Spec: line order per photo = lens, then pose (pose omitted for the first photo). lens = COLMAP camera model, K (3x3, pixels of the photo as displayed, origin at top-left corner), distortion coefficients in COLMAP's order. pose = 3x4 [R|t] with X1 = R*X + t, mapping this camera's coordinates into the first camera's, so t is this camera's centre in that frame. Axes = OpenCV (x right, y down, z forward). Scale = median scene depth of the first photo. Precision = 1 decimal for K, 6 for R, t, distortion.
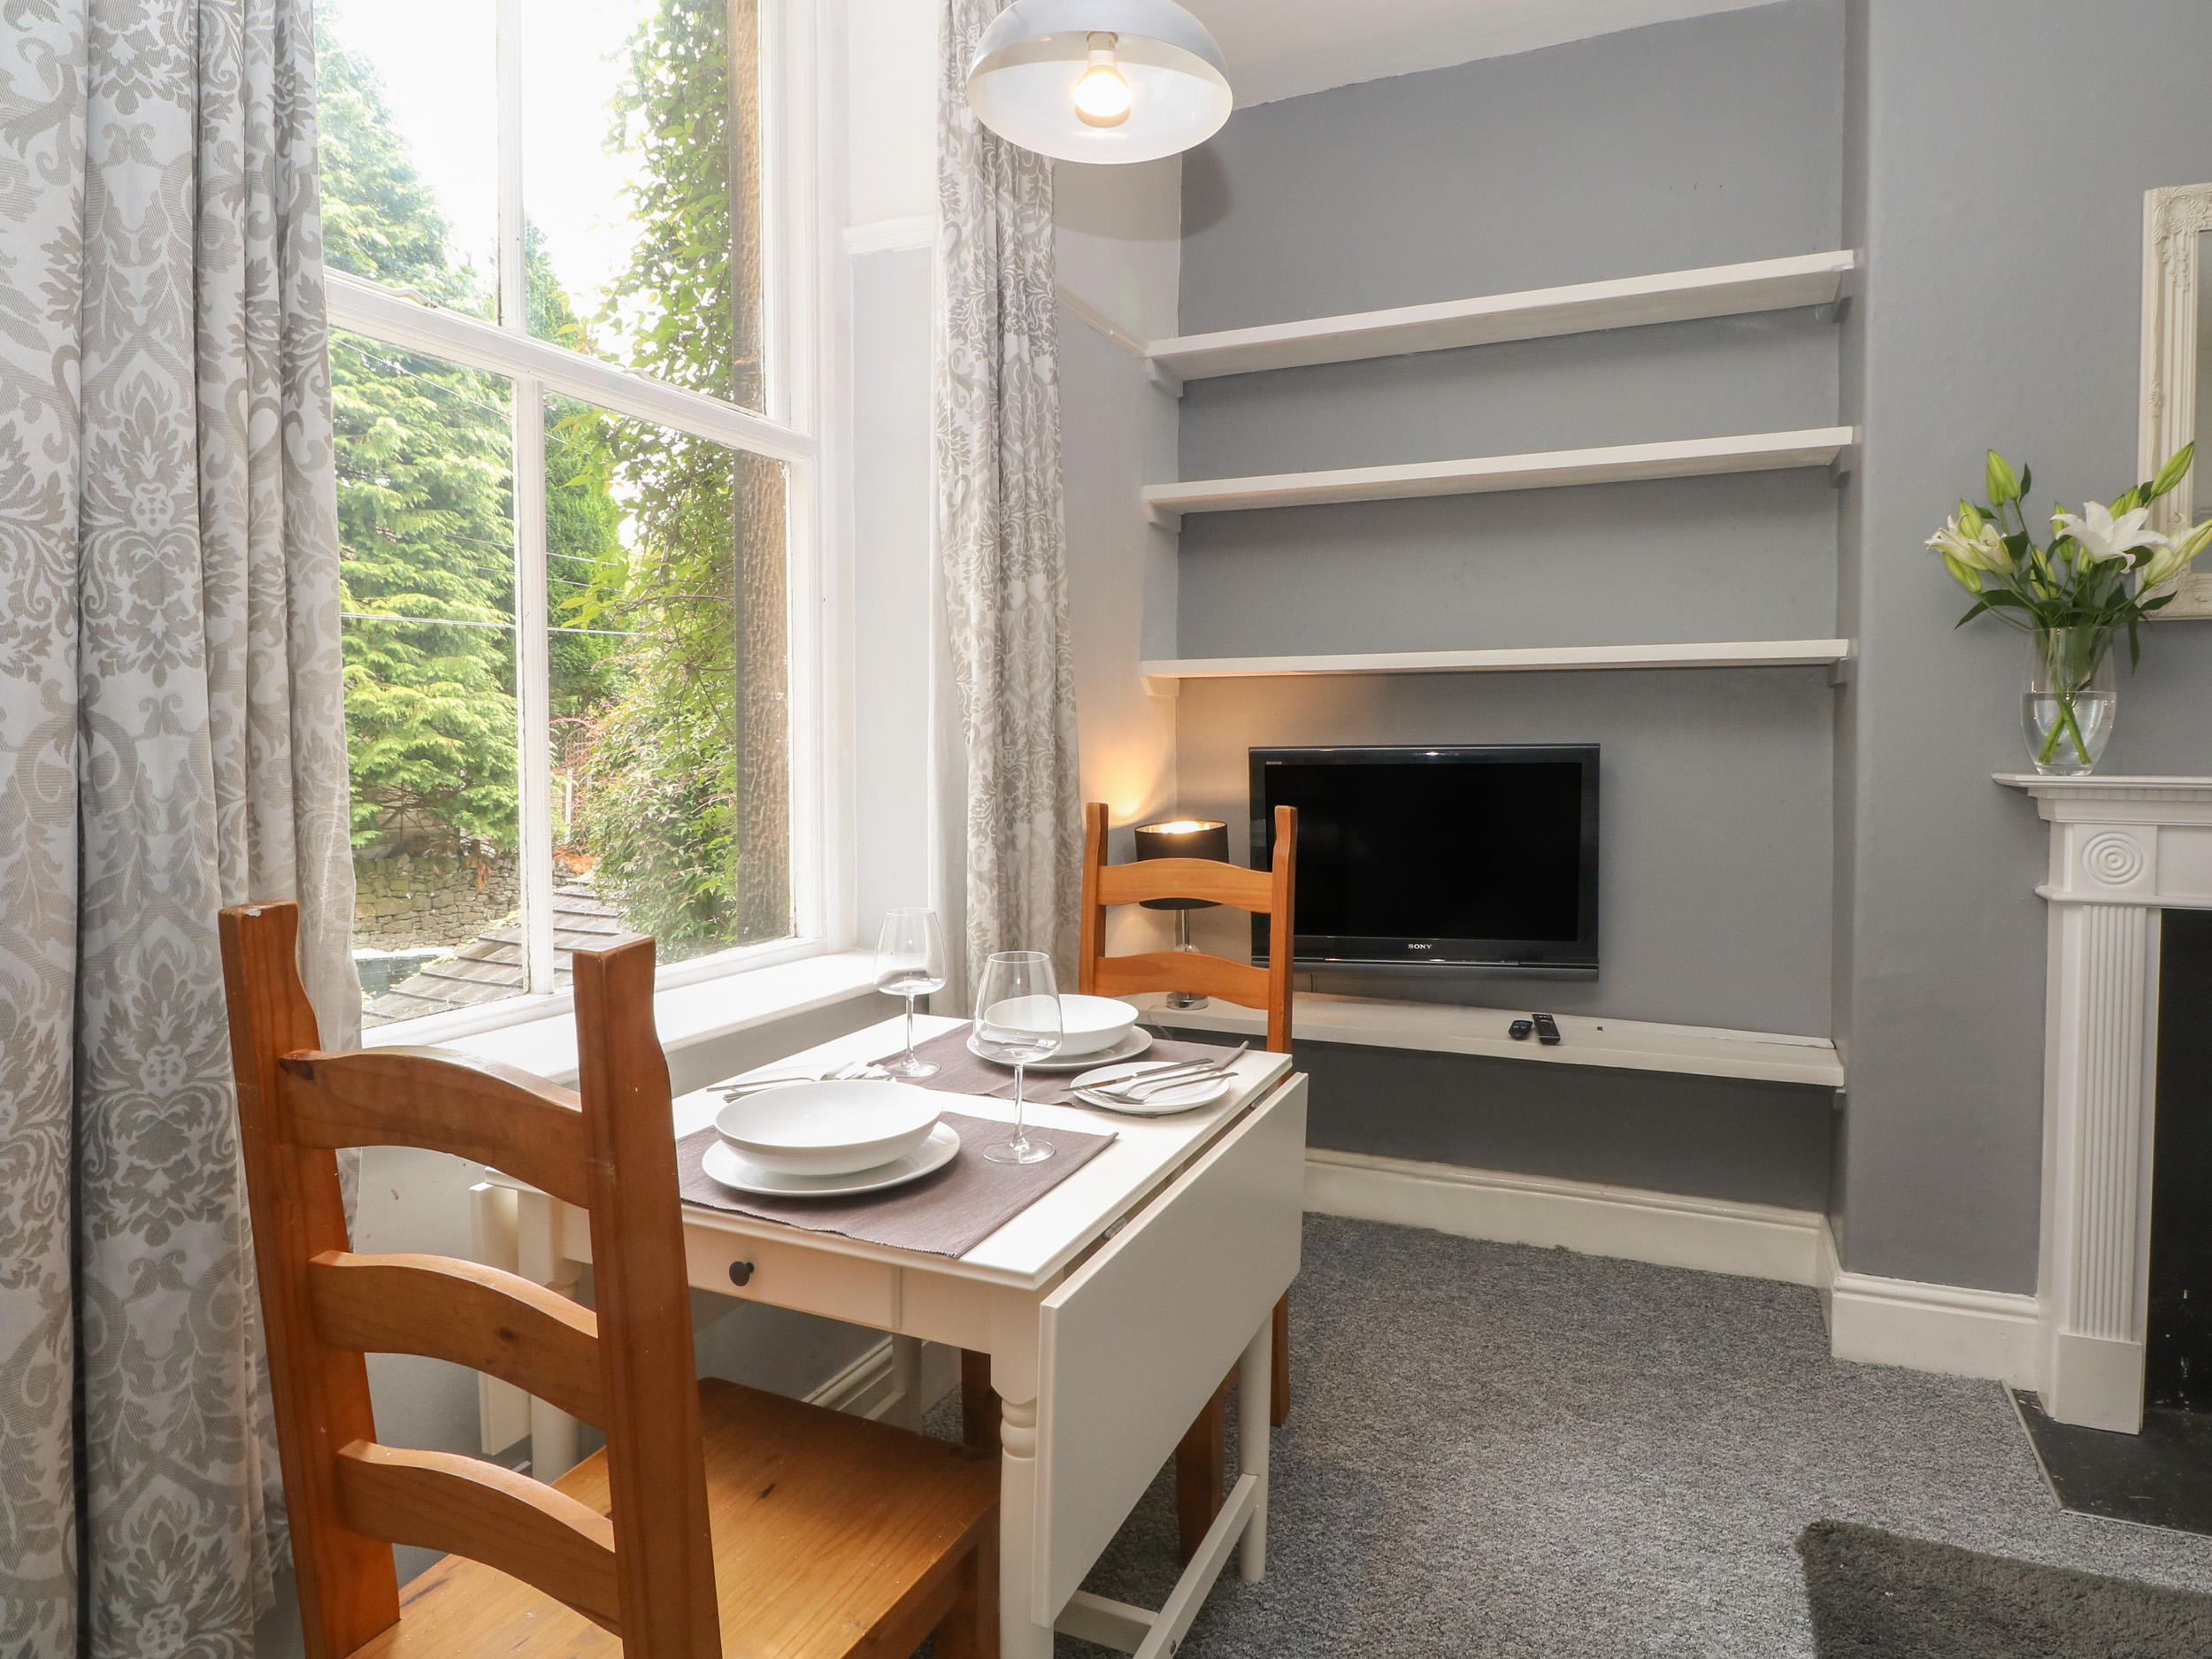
lens RADIAL K [[1250.8, 0, 1166.5], [0, 1250.8, 788.6], [0, 0, 1]] dist [-0.000304, -0.013007]
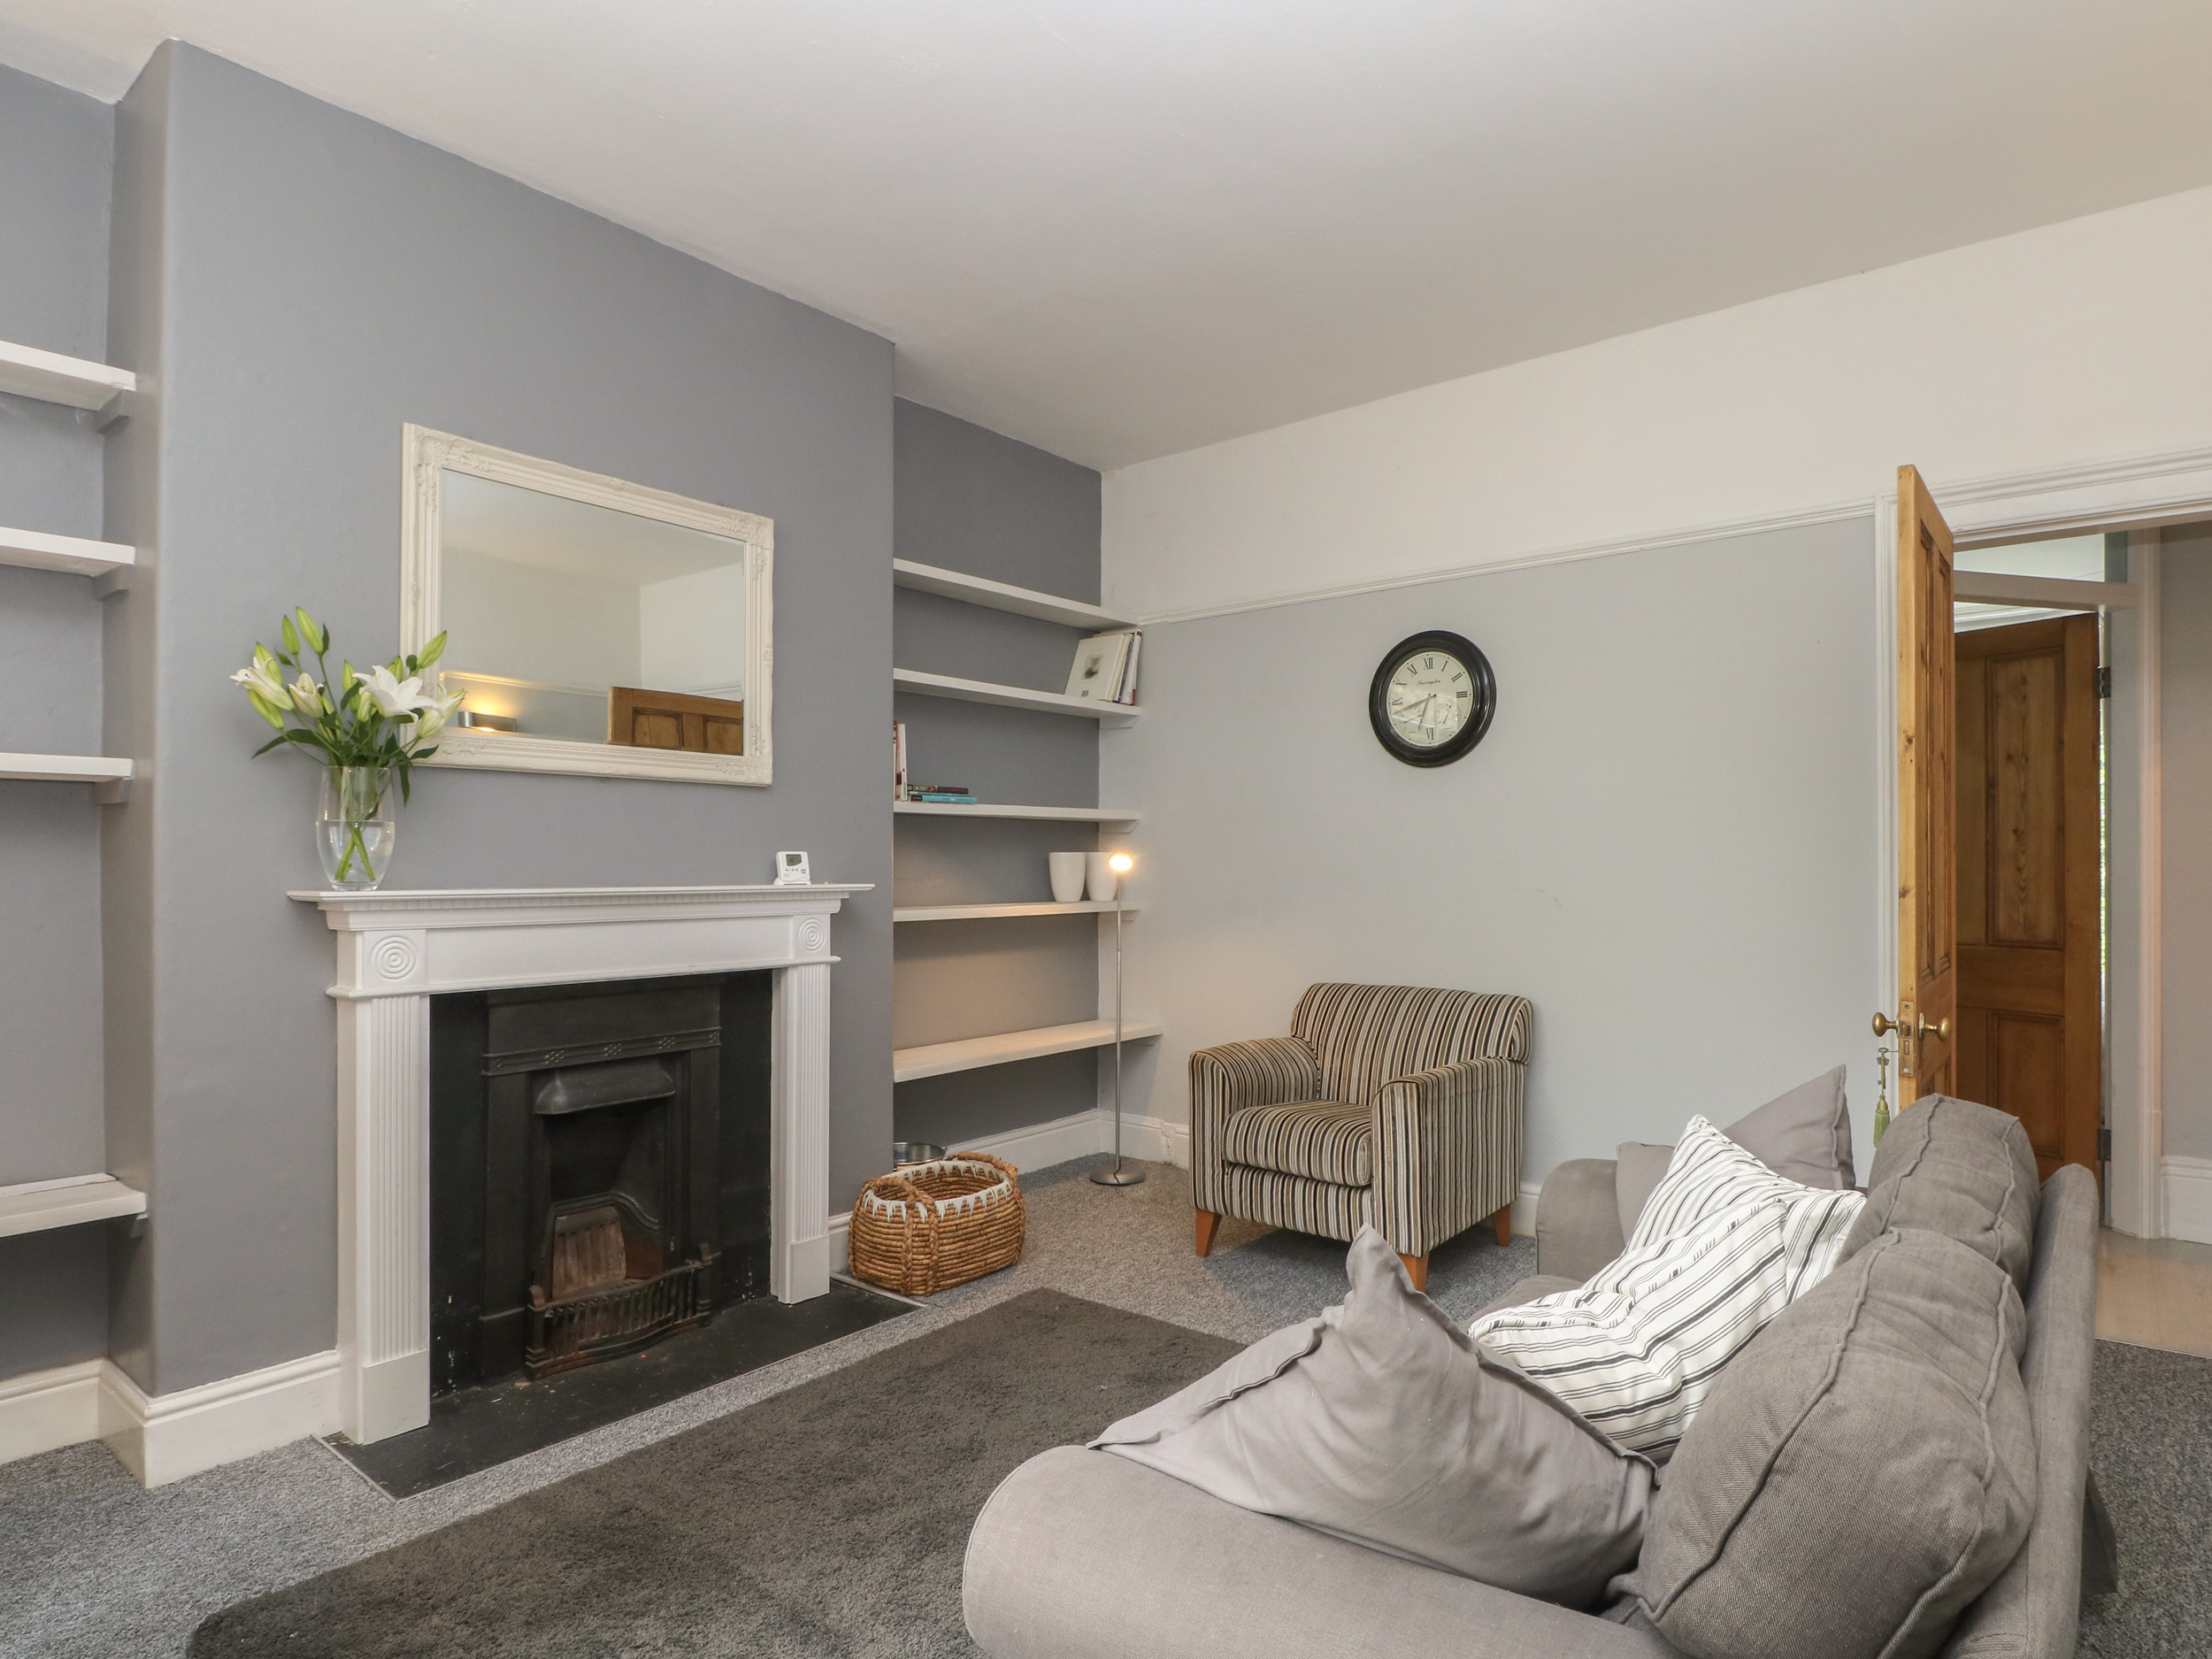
lens RADIAL K [[1236.2, 0, 1162.3], [0, 1236.2, 844.5], [0, 0, 1]] dist [-0.001098, -0.019246]
pose [[0.256068, 0.010220, 0.966605, -0.212661], [0.037076, 0.999104, -0.020386, -0.002023], [-0.965947, 0.041058, 0.255460, -0.040537]]
